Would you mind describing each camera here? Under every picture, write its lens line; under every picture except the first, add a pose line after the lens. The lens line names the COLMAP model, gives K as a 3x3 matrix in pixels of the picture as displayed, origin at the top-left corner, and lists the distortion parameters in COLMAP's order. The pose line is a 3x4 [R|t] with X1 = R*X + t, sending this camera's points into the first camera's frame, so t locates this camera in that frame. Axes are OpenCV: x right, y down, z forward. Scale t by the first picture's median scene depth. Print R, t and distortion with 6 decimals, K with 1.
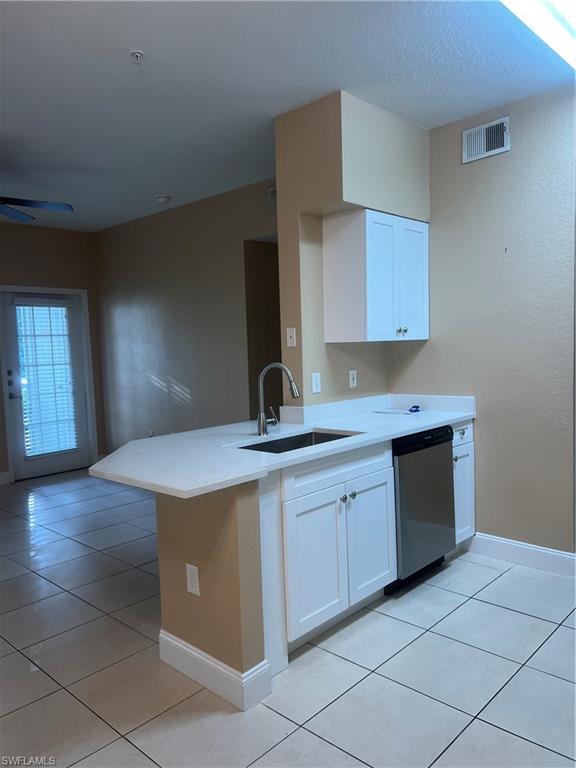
lens RADIAL K [[578.2, 0, 286.8], [0, 578.2, 383.9], [0, 0, 1]] dist [0.040724, -0.045739]
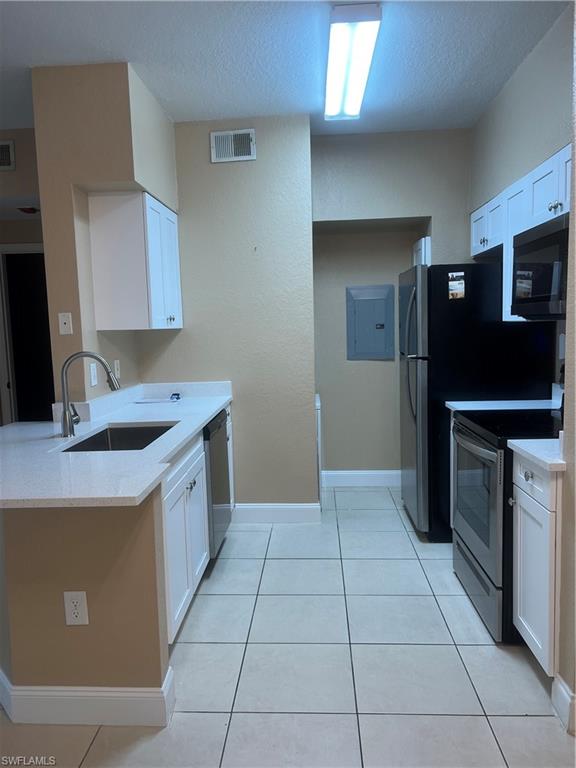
lens RADIAL K [[578.2, 0, 284.7], [0, 578.2, 385.8], [0, 0, 1]] dist [0.040724, -0.045739]
pose [[0.766337, -0.058575, 0.639763, -0.309598], [0.048948, 0.998264, 0.032766, 0.000330], [-0.640571, 0.006205, 0.767874, 0.104266]]
